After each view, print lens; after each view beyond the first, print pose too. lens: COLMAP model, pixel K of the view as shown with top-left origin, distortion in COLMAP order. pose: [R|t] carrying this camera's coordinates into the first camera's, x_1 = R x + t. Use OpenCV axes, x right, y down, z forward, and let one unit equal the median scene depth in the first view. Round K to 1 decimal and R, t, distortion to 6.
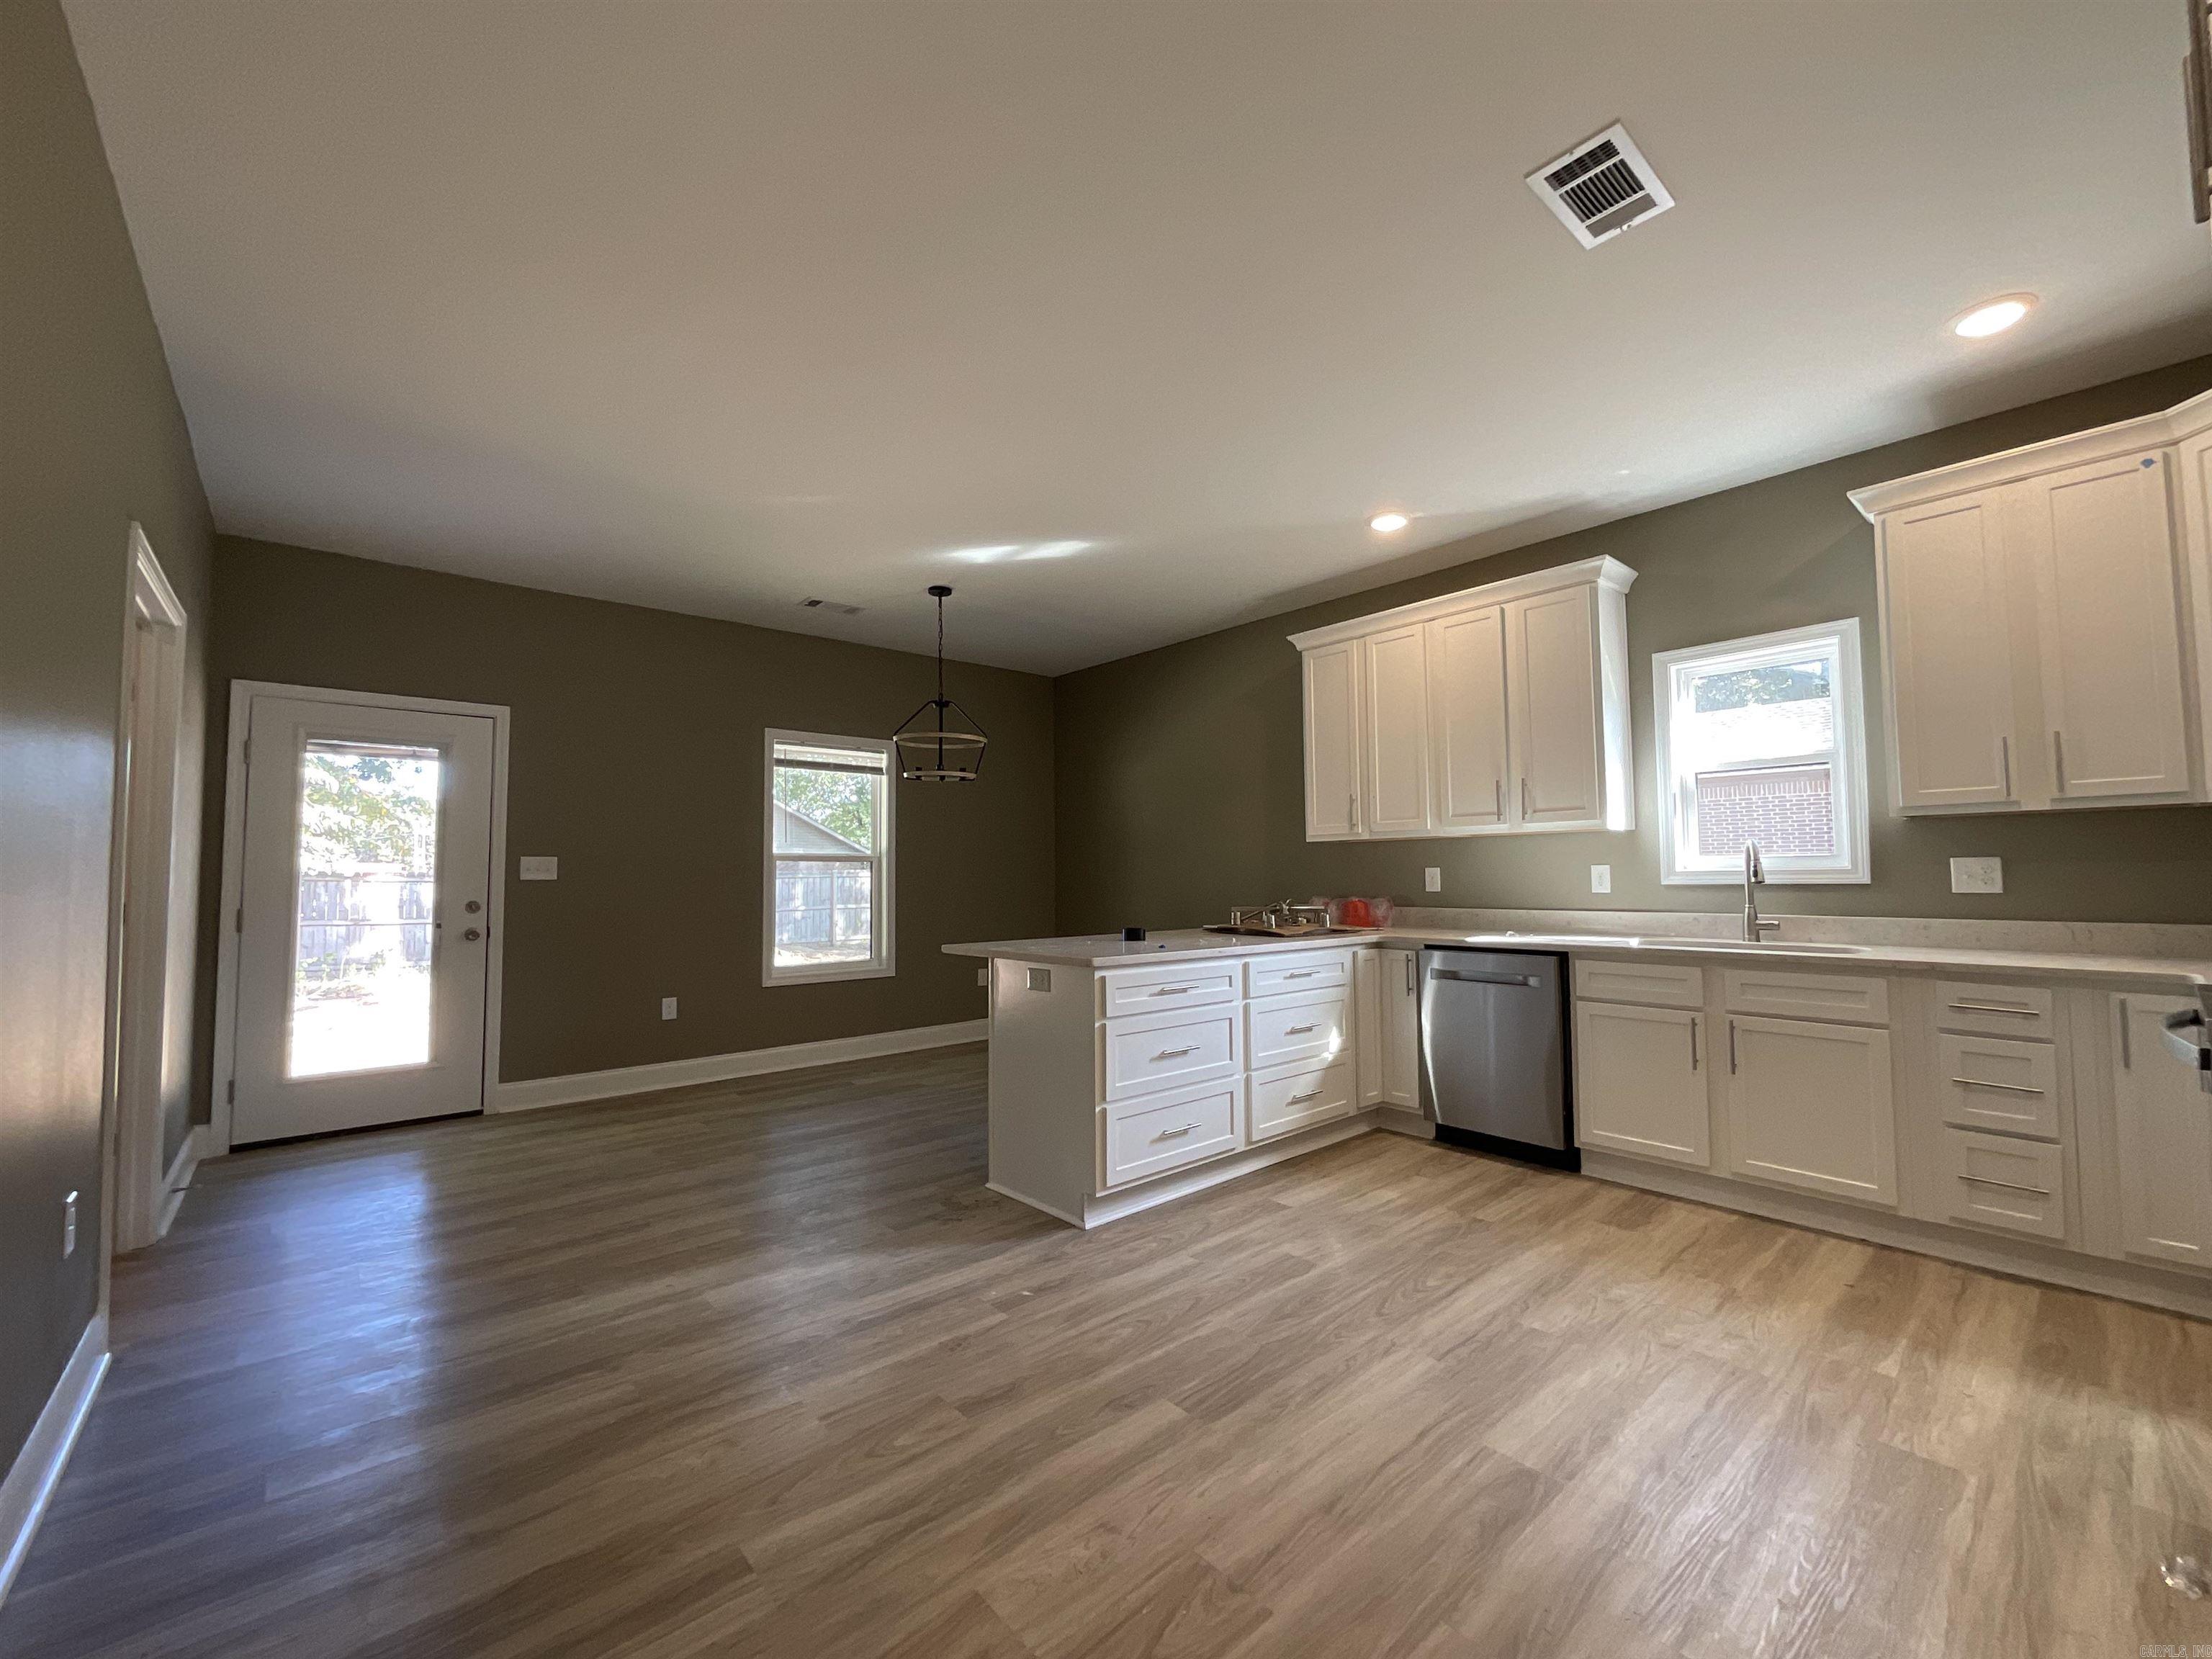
lens RADIAL K [[895.6, 0, 1106.9], [0, 895.6, 832.5], [0, 0, 1]] dist [-0.015461, 0.009702]
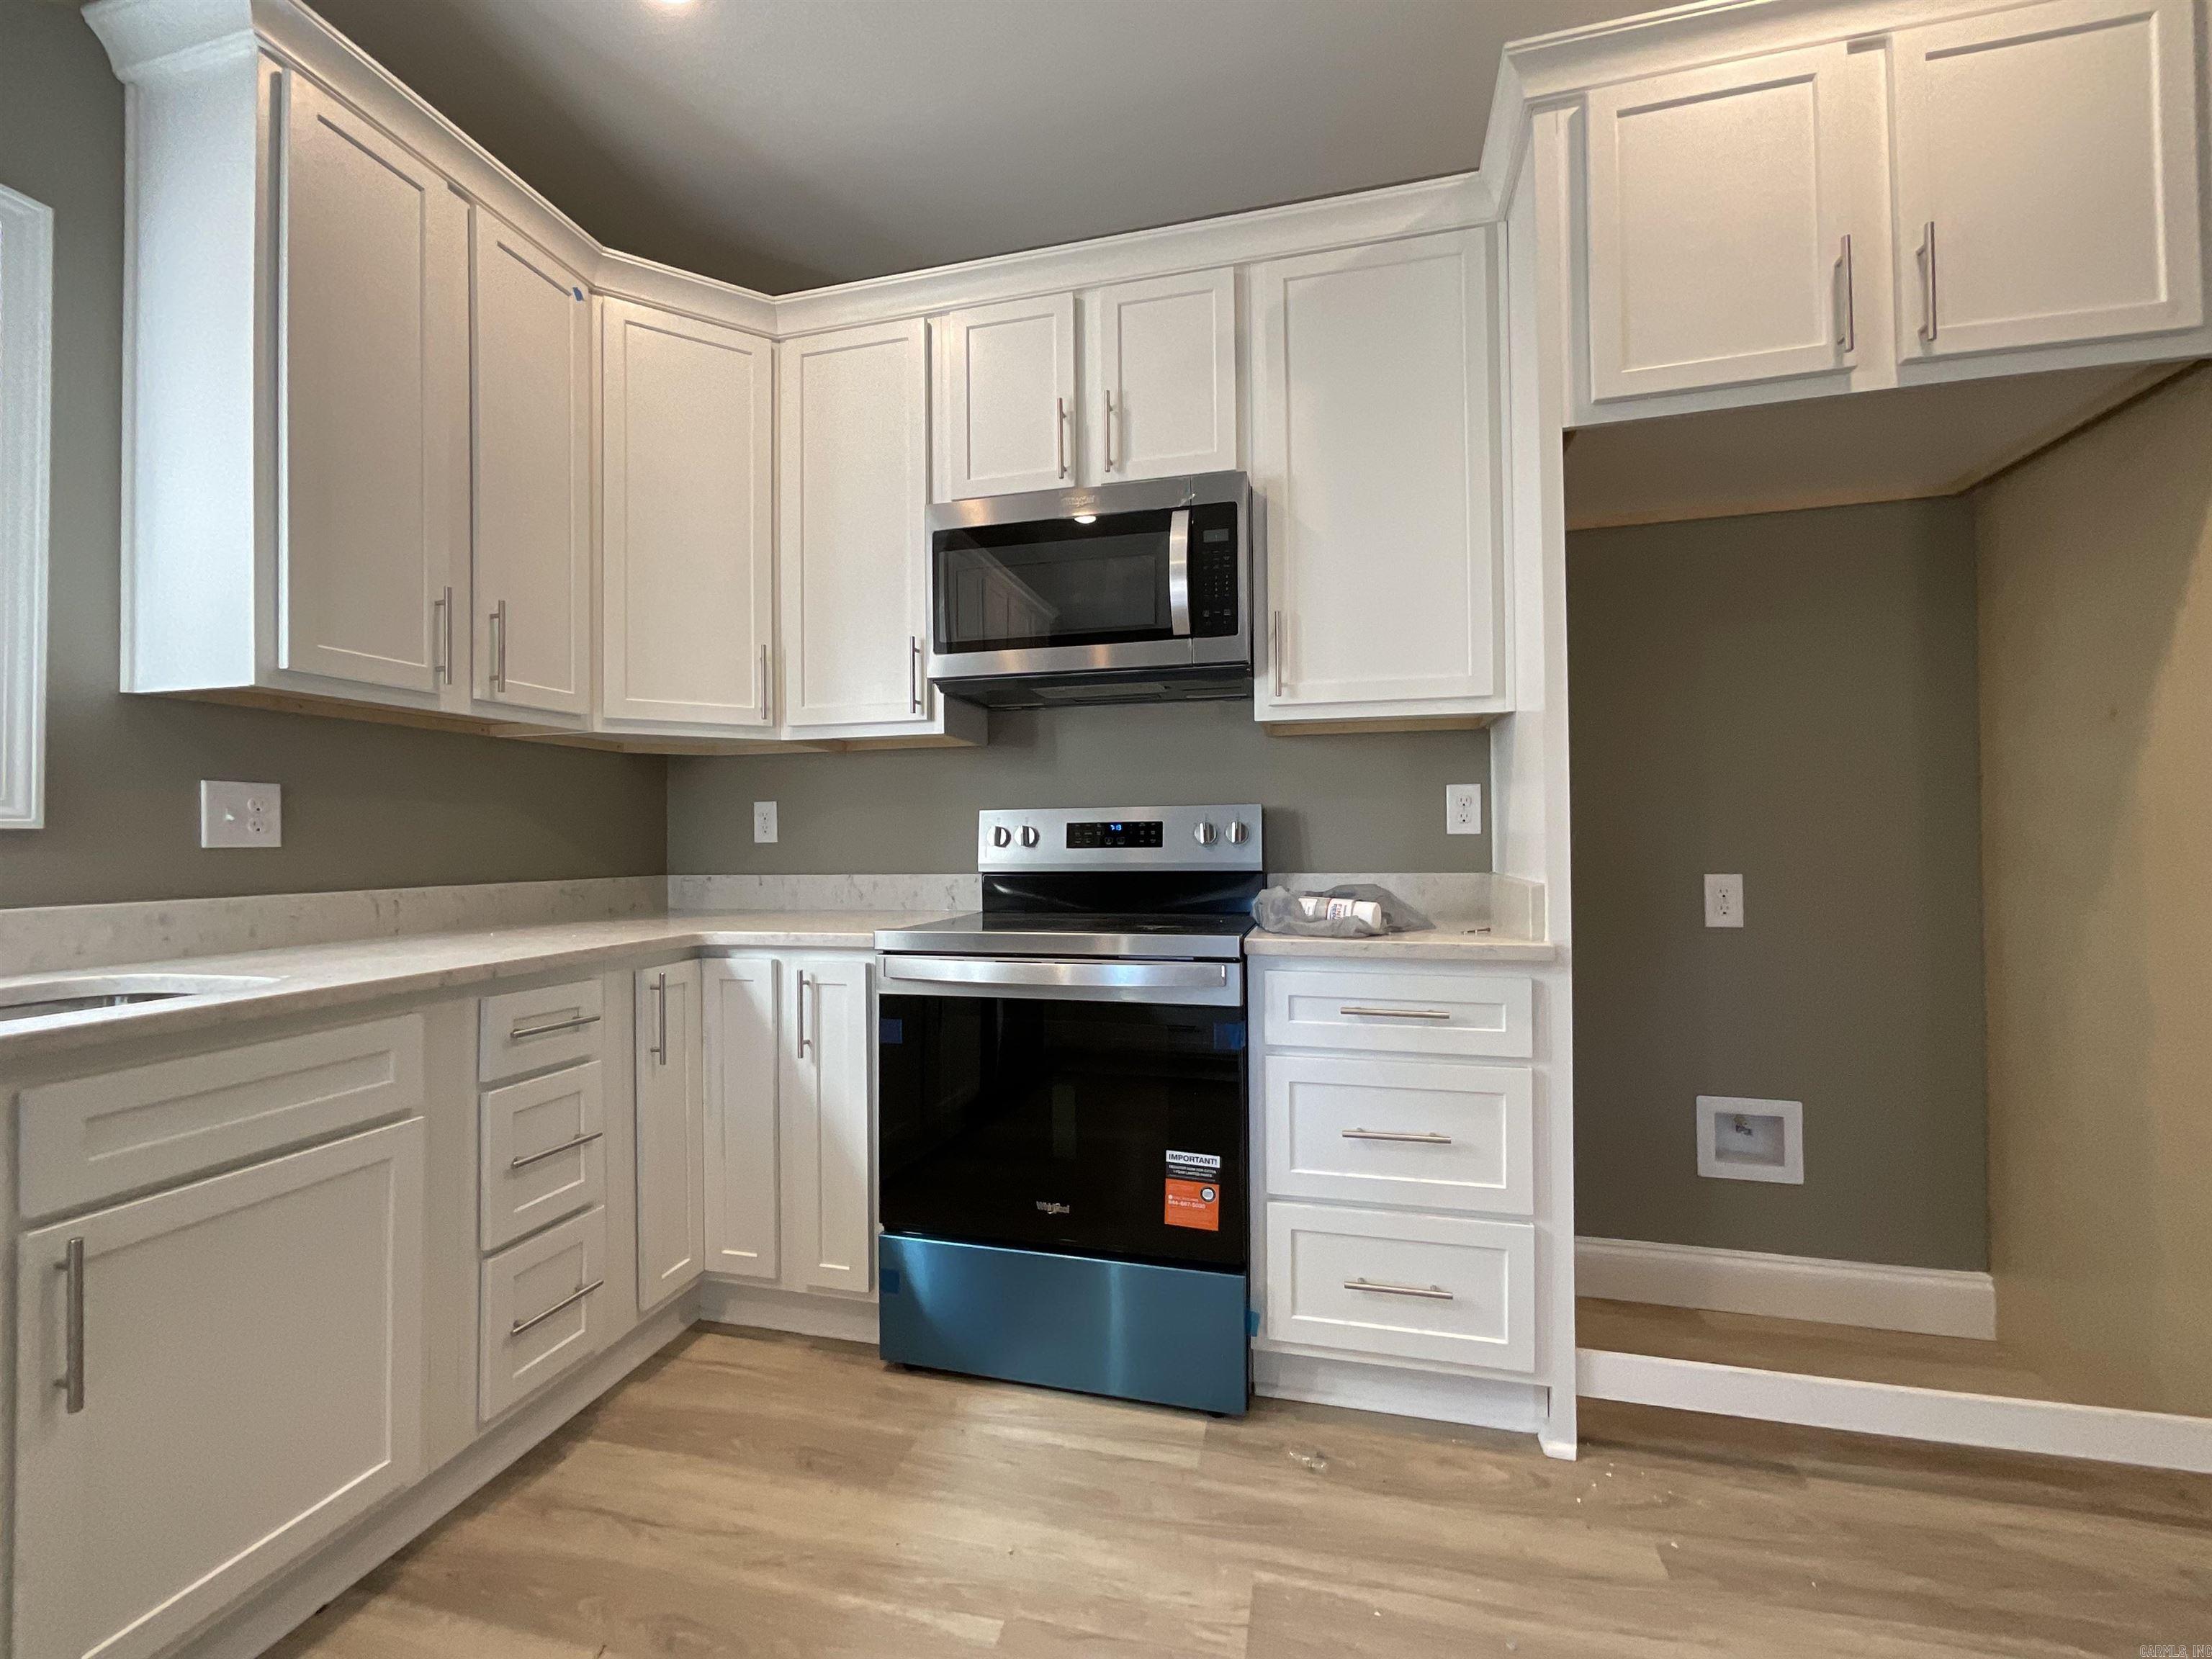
lens RADIAL K [[895.6, 0, 1106.9], [0, 895.6, 832.5], [0, 0, 1]] dist [-0.015461, 0.009702]
pose [[-0.572246, 0.022049, 0.819786, 0.197638], [-0.026474, 0.998621, -0.045339, 0.060638], [-0.819655, -0.047648, -0.570873, 0.765425]]
